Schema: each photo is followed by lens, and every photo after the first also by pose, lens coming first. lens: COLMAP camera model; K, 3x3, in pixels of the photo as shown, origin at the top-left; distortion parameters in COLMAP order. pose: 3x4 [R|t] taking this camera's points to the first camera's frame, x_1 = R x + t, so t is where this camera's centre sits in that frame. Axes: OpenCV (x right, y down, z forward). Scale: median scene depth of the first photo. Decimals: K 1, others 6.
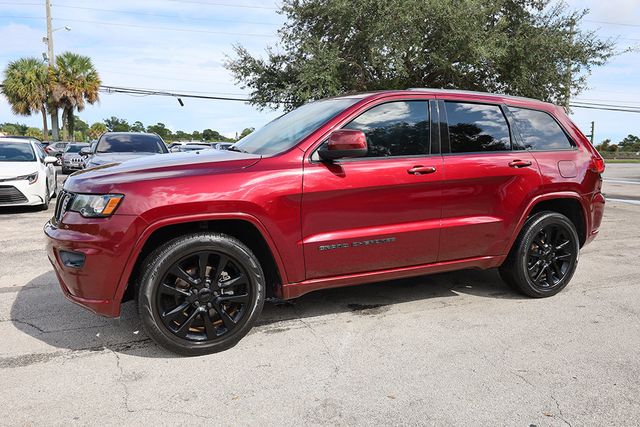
lens RADIAL K [[472.9, 0, 320.0], [0, 472.9, 213.5], [0, 0, 1]] dist [0.004739, -0.002587]
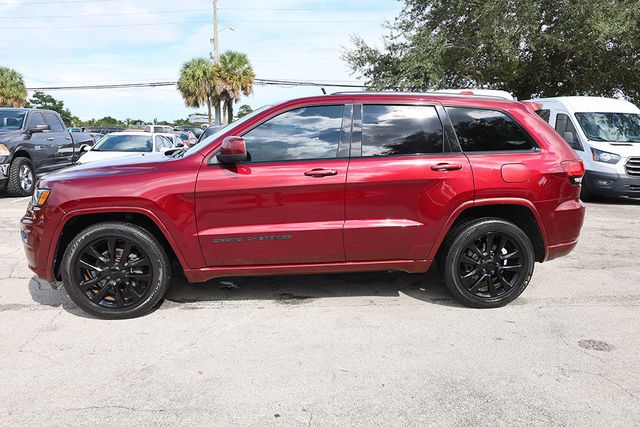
lens RADIAL K [[472.9, 0, 320.0], [0, 472.9, 213.5], [0, 0, 1]] dist [0.004739, -0.002587]
pose [[0.944150, 0.049688, -0.325749, 0.288823], [-0.039630, 0.998513, 0.037446, -0.021428], [0.327125, -0.022445, 0.944714, 0.001057]]
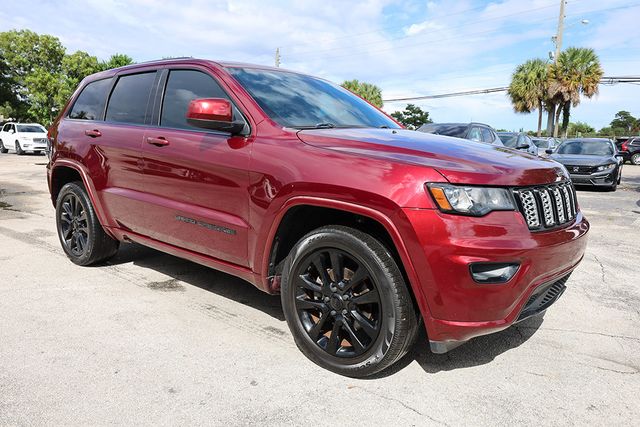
lens RADIAL K [[472.9, 0, 320.0], [0, 472.9, 213.5], [0, 0, 1]] dist [0.004739, -0.002587]
pose [[0.475313, 0.137320, -0.869034, 0.634834], [-0.133443, 0.987569, 0.083065, -0.045231], [0.869638, 0.076485, 0.487729, 0.432942]]
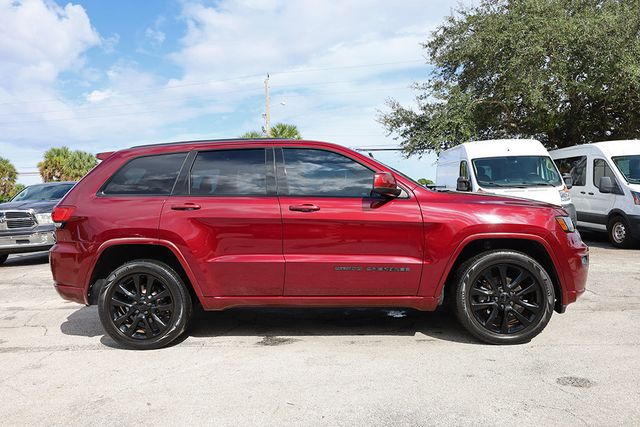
lens RADIAL K [[472.9, 0, 320.0], [0, 472.9, 213.5], [0, 0, 1]] dist [0.004739, -0.002587]
pose [[0.895821, -0.034628, -0.443064, 0.391907], [-0.010713, 0.994987, -0.099424, 0.010447], [0.444286, 0.093813, 0.890960, 0.034243]]
